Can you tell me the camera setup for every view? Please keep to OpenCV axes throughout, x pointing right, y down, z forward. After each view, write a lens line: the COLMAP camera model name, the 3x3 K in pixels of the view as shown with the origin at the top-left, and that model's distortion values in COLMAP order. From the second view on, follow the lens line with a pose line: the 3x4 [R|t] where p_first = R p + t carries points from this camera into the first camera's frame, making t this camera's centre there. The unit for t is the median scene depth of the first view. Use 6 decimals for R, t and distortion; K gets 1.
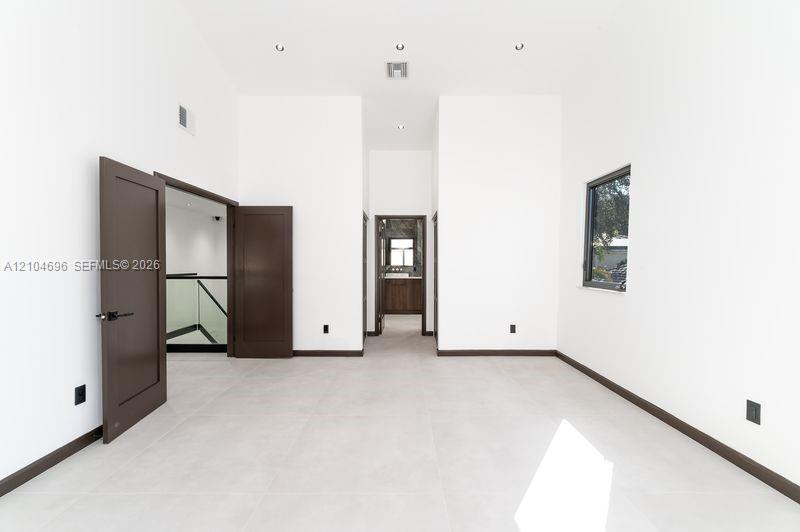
lens RADIAL K [[328.8, 0, 402.7], [0, 328.8, 266.0], [0, 0, 1]] dist [-0.004189, 0.000409]
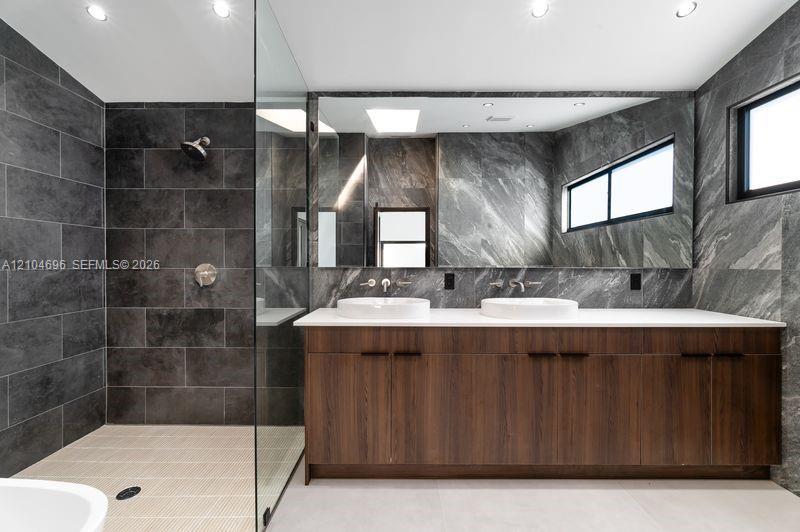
lens RADIAL K [[328.8, 0, 400.3], [0, 328.8, 264.0], [0, 0, 1]] dist [-0.004189, 0.000409]
pose [[0.999975, 0.003534, -0.006050, -0.002996], [-0.003602, 0.999930, -0.011275, -0.001983], [0.006009, 0.011296, 0.999918, 0.744428]]
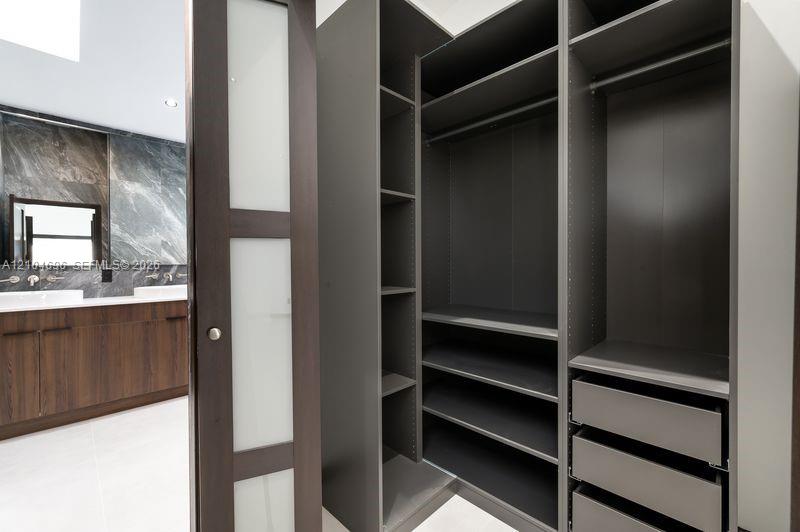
lens RADIAL K [[328.8, 0, 395.7], [0, 328.8, 263.7], [0, 0, 1]] dist [-0.004189, 0.000409]
pose [[0.710052, -0.003437, 0.704141, 0.009288], [0.011831, 0.999905, -0.007049, 0.002579], [-0.704050, 0.013336, 0.710025, 0.551423]]
